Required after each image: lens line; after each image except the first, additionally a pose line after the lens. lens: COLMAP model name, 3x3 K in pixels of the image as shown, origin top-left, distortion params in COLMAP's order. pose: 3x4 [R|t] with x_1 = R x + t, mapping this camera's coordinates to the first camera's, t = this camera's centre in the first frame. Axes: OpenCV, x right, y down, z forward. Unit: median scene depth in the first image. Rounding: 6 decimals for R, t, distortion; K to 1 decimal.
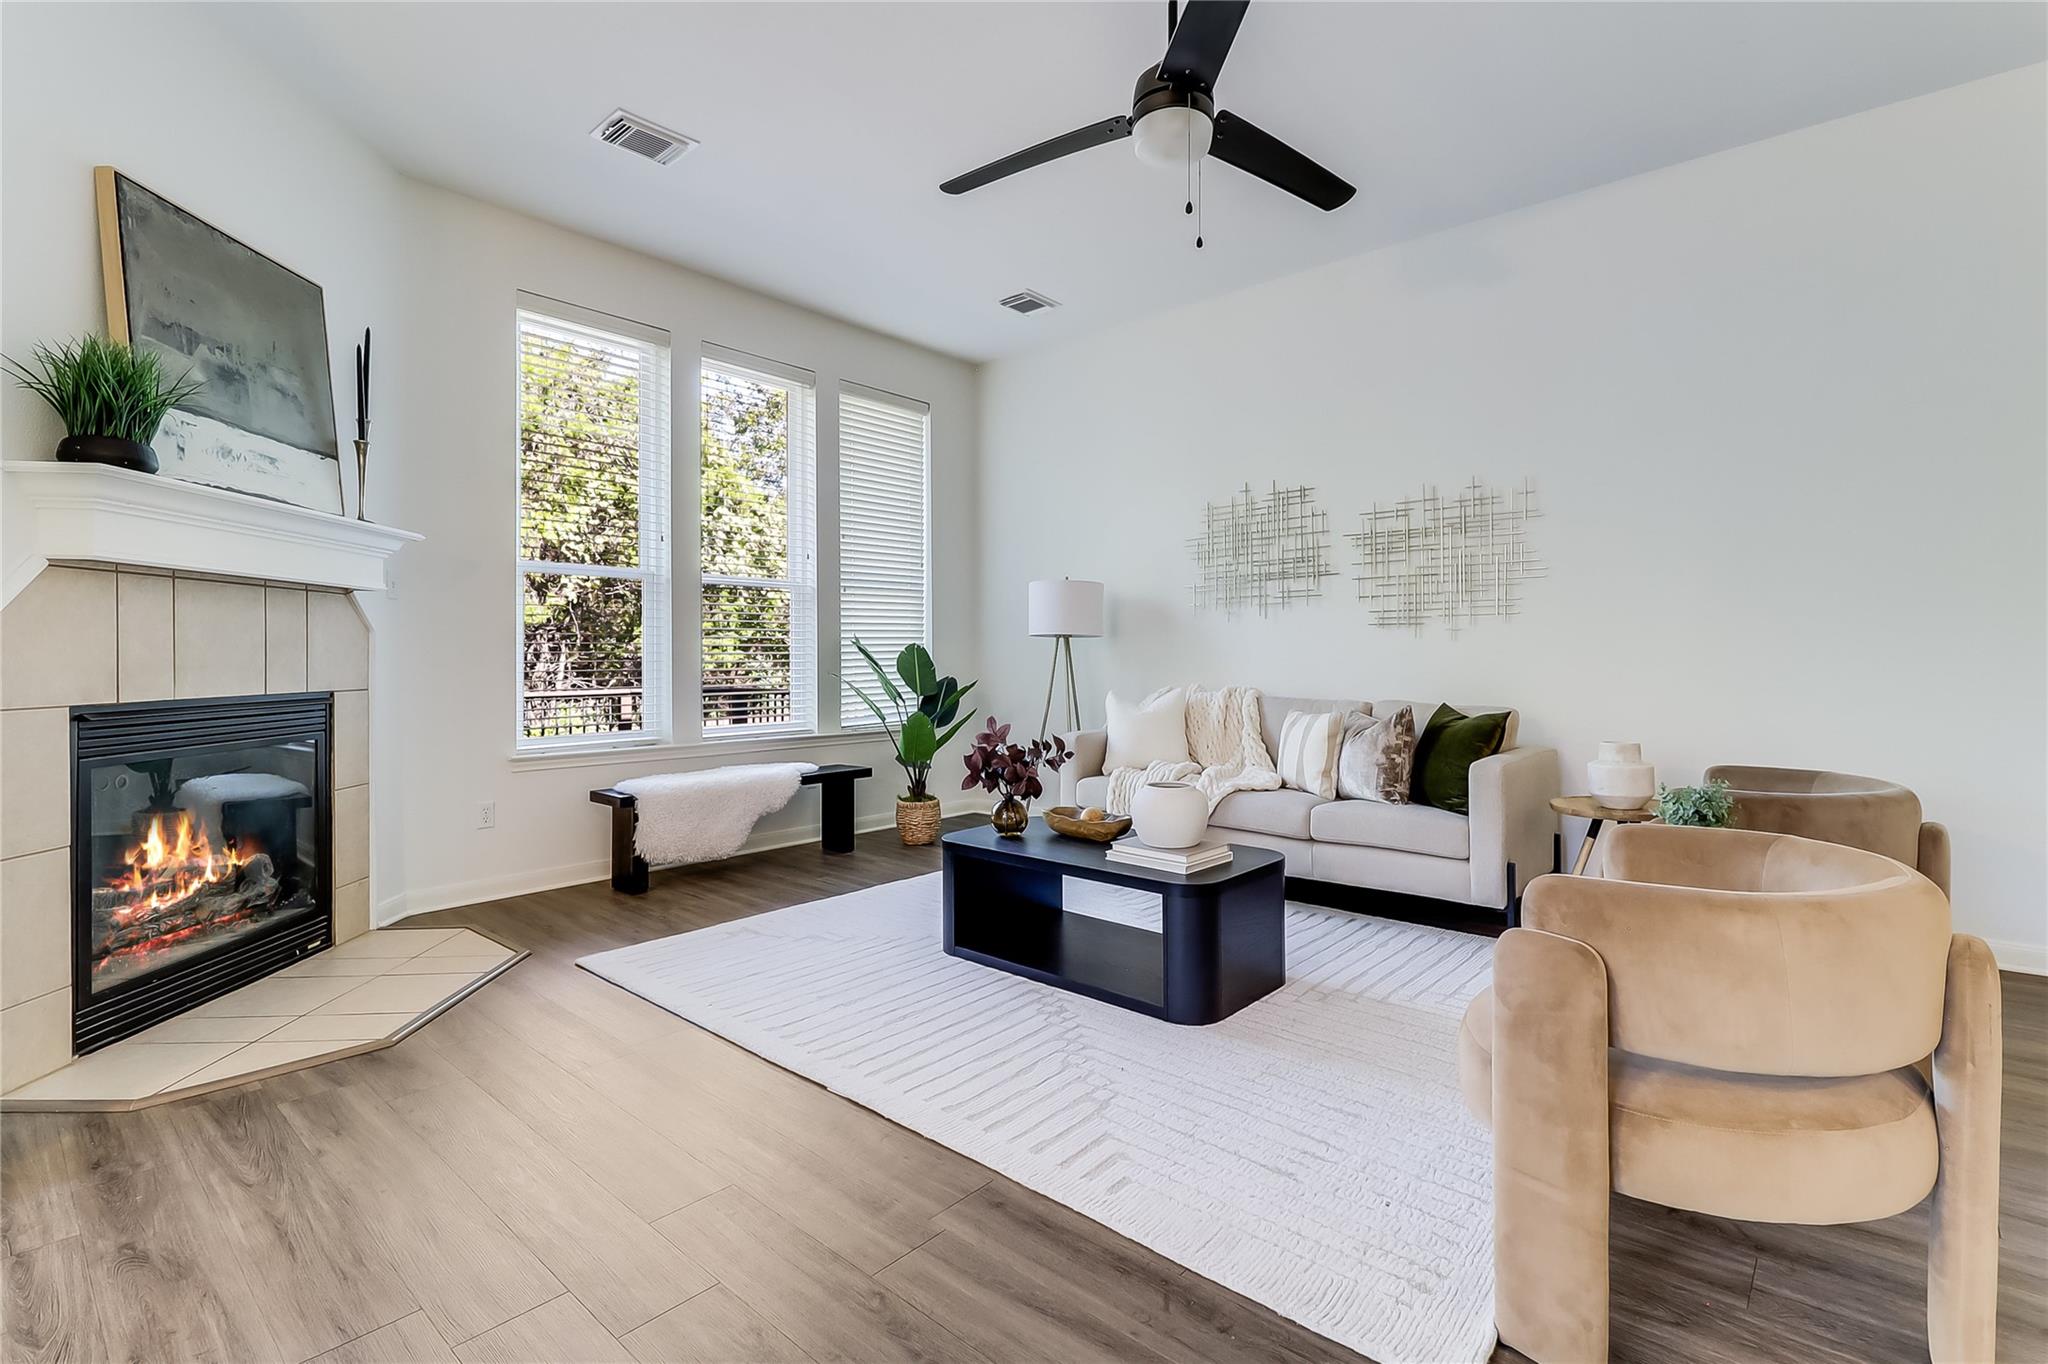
lens RADIAL K [[947.8, 0, 1047.3], [0, 947.8, 644.9], [0, 0, 1]] dist [0.024623, -0.005886]
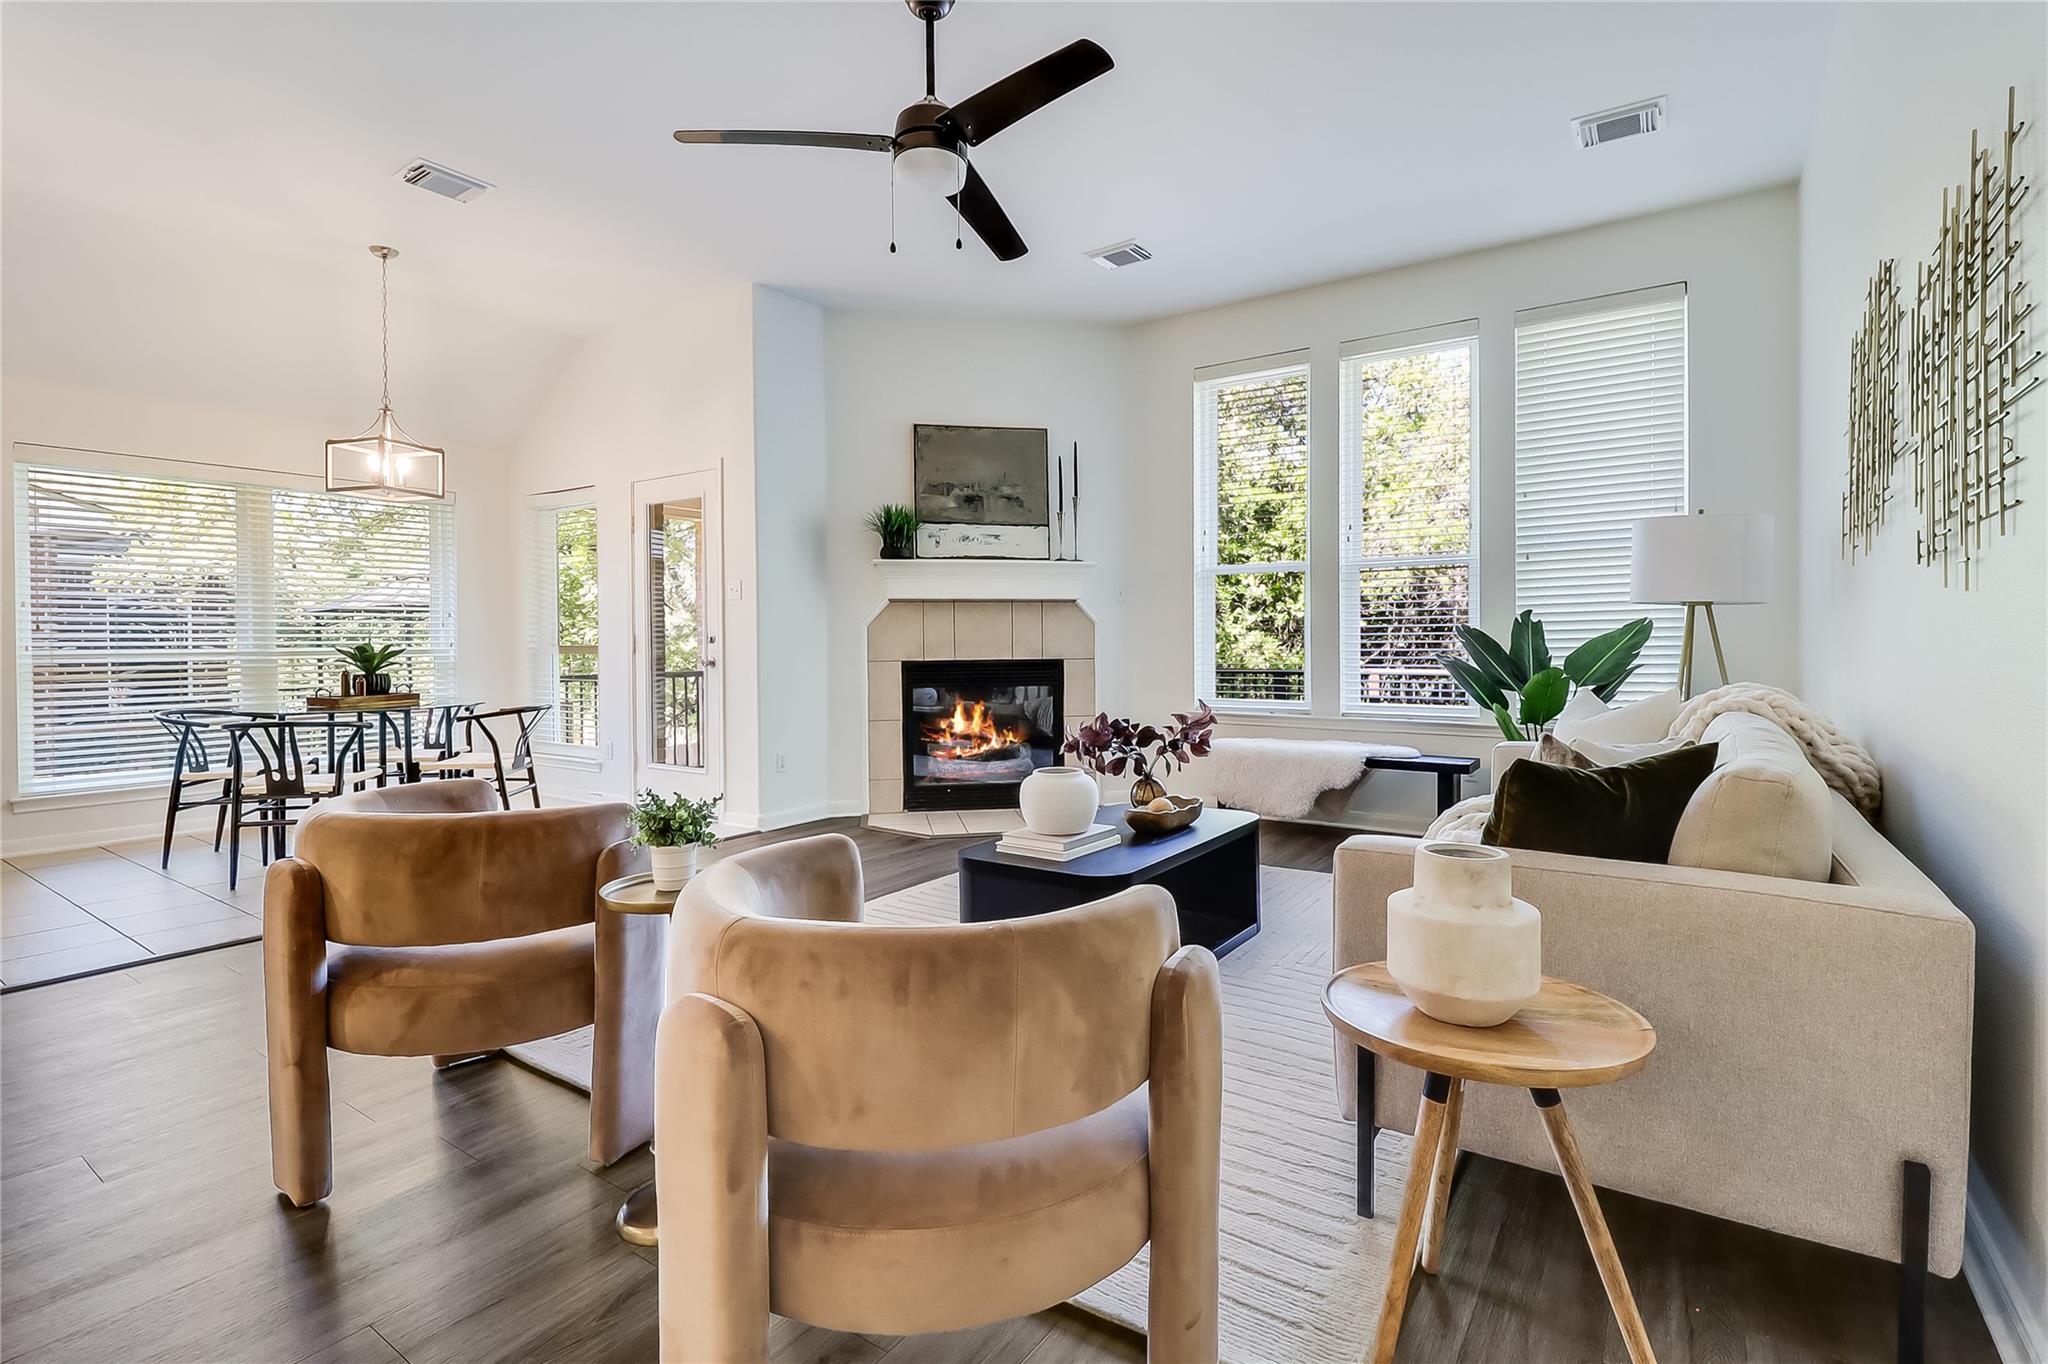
lens RADIAL K [[947.8, 0, 1046.2], [0, 947.8, 645.4], [0, 0, 1]] dist [0.024623, -0.005886]
pose [[0.126303, 0.006400, -0.991971, 0.733177], [0.019002, 0.999780, 0.008870, 0.006154], [0.991810, -0.019970, 0.126154, 0.585080]]
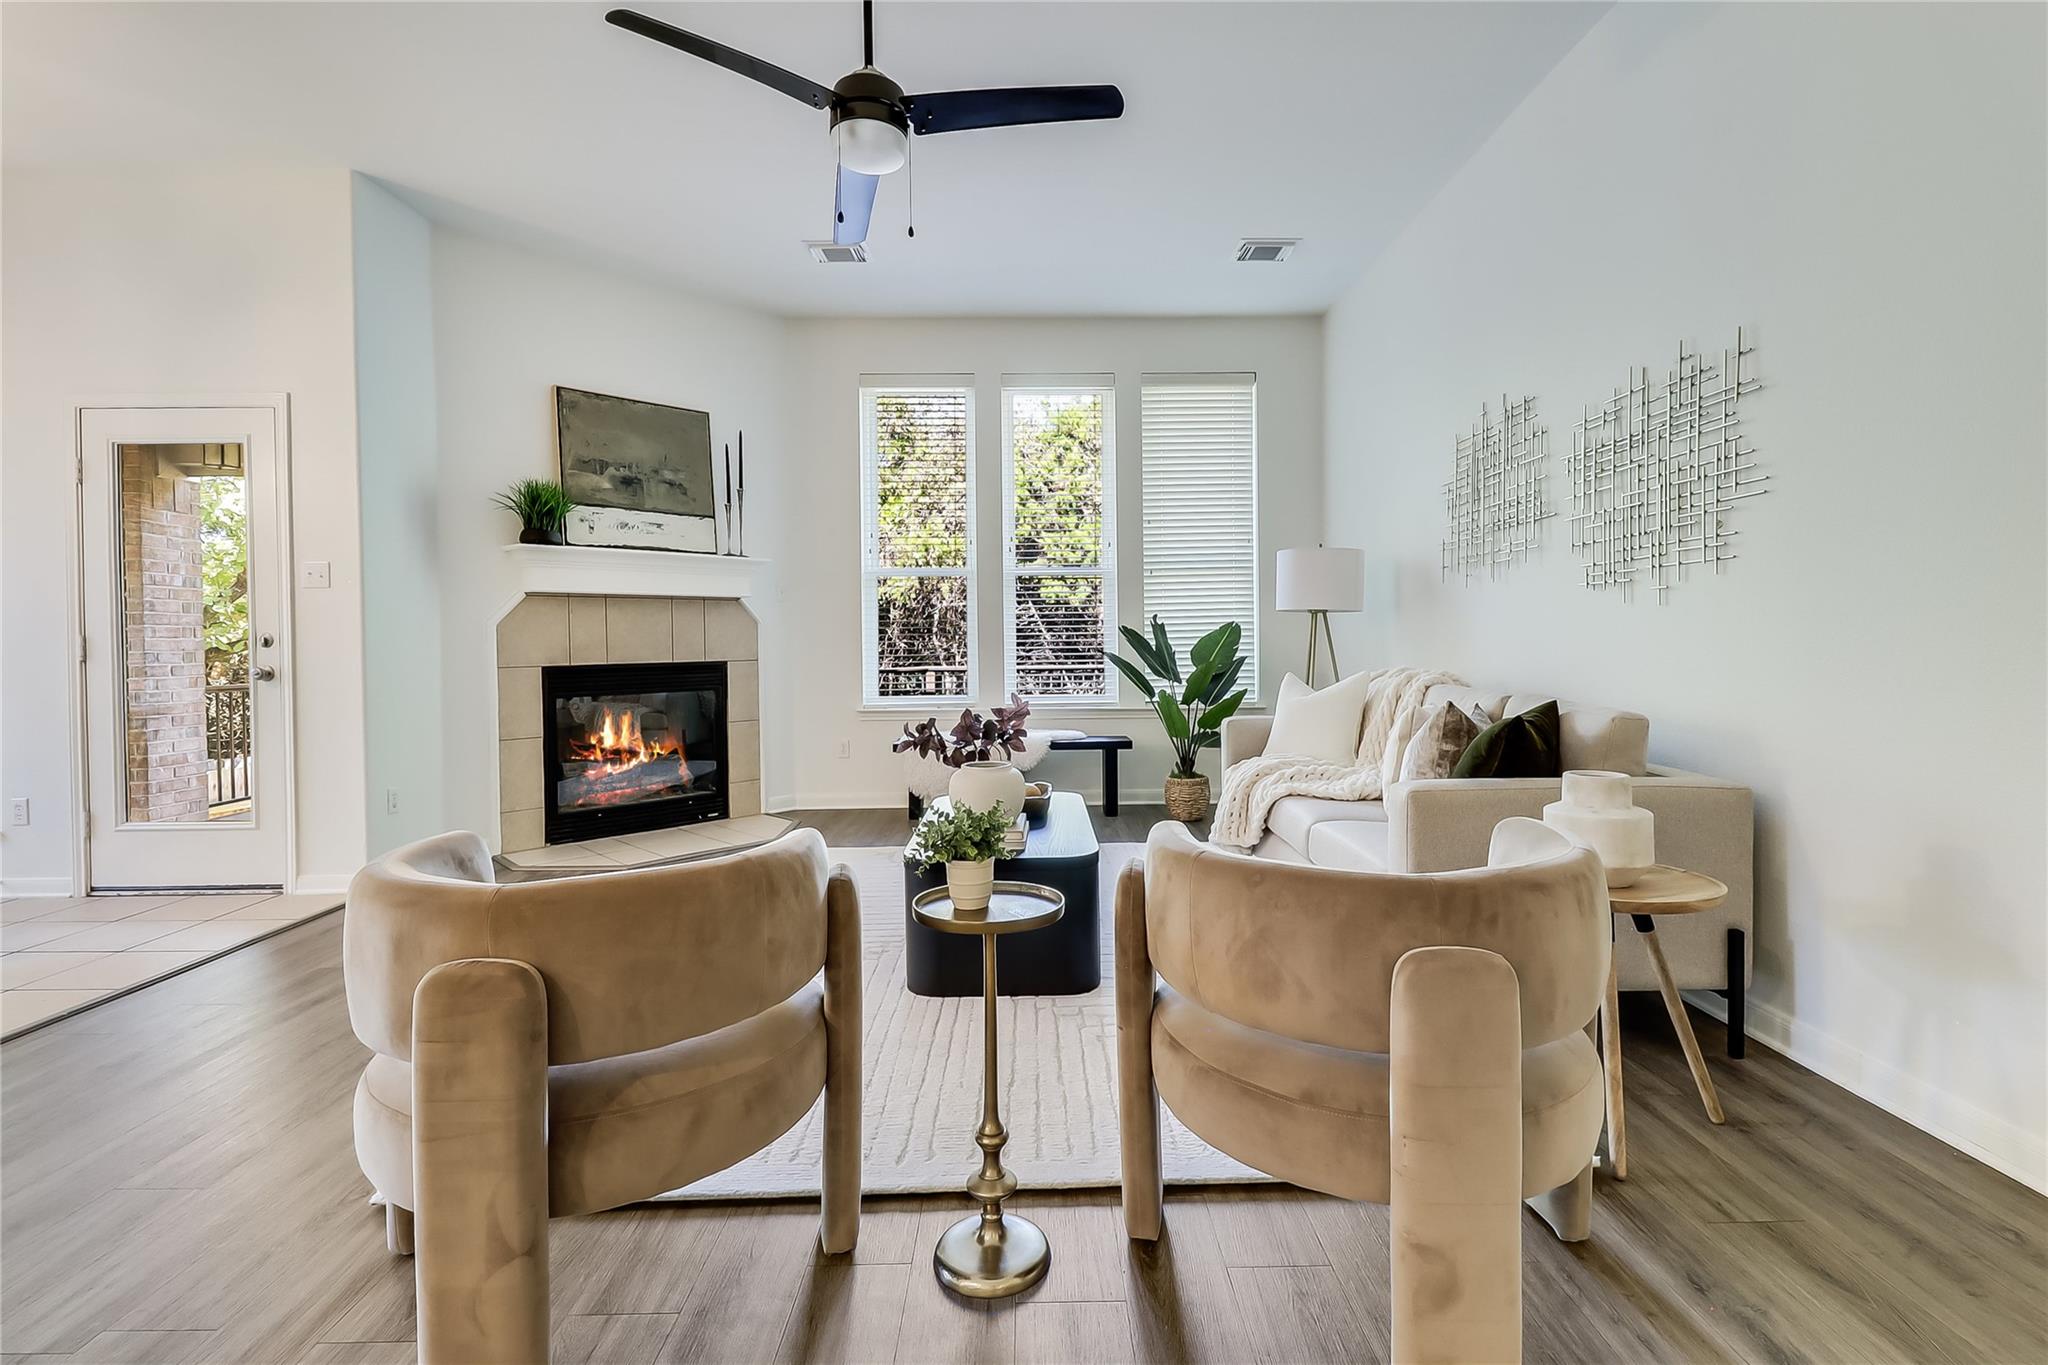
lens RADIAL K [[947.8, 0, 1033.6], [0, 947.8, 649.9], [0, 0, 1]] dist [0.024623, -0.005886]
pose [[0.665997, 0.003950, -0.745944, 0.613546], [0.018962, 0.999573, 0.022224, 0.002567], [0.745714, -0.028946, 0.665637, 0.249470]]
